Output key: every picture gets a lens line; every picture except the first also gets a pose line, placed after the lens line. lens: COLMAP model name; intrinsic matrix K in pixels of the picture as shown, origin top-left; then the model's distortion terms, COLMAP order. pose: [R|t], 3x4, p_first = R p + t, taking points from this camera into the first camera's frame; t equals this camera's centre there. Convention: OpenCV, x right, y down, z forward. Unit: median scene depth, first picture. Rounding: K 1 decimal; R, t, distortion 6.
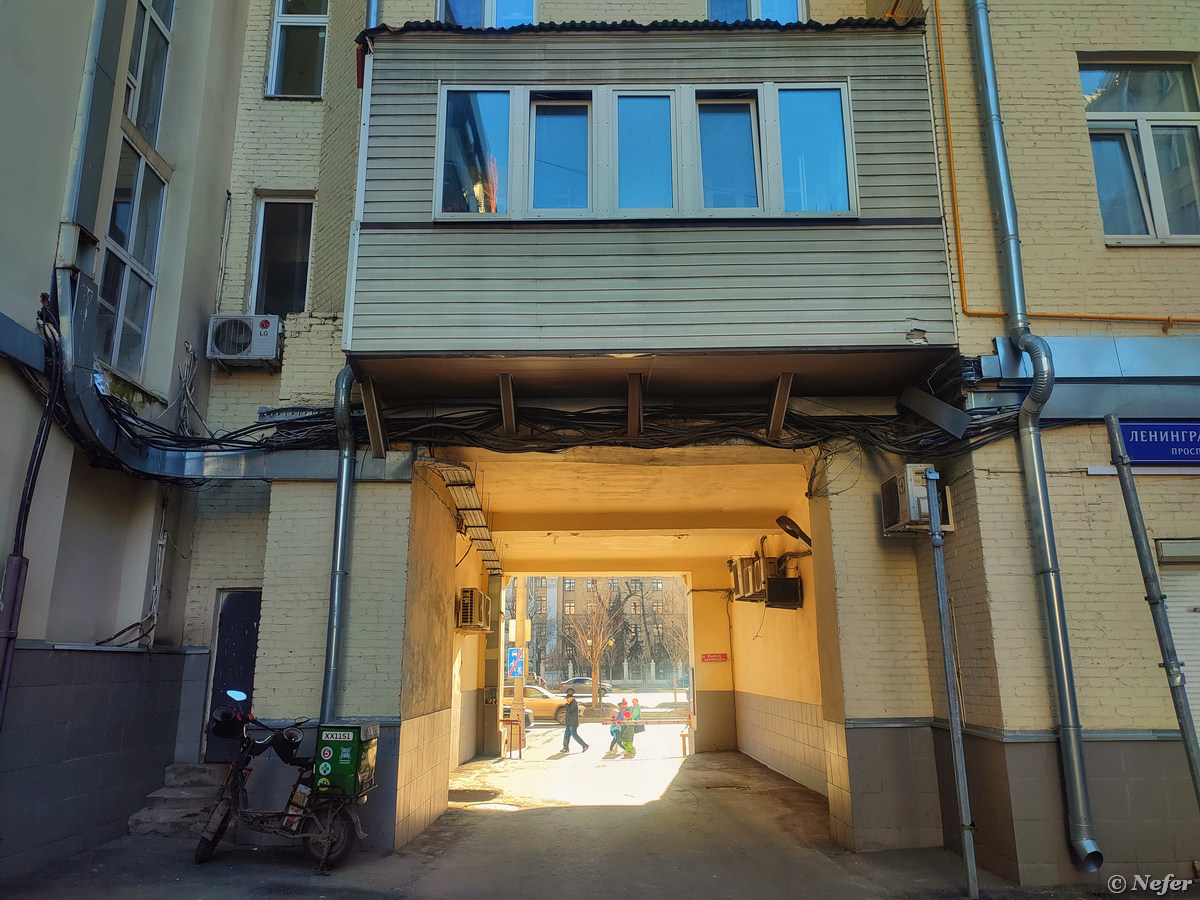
lens RADIAL K [[880.1, 0, 600.0], [0, 880.1, 450.0], [0, 0, 1]] dist [0.056658, -0.051264]
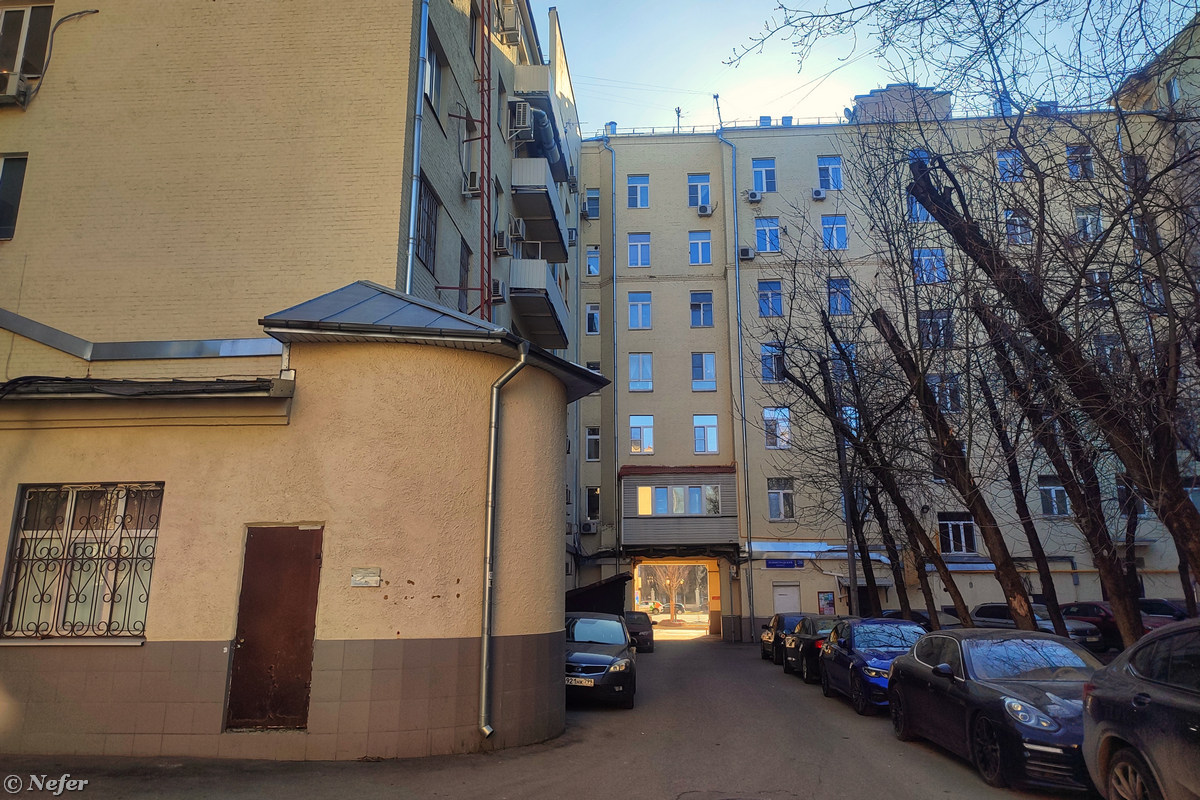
lens RADIAL K [[883.8, 0, 600.0], [0, 883.8, 400.0], [0, 0, 1]] dist [0.019278, -0.002977]
pose [[0.996252, -0.011897, -0.085672, 0.040899], [0.014358, 0.999500, 0.028163, -1.019889], [0.085294, -0.029287, 0.995925, -3.869516]]
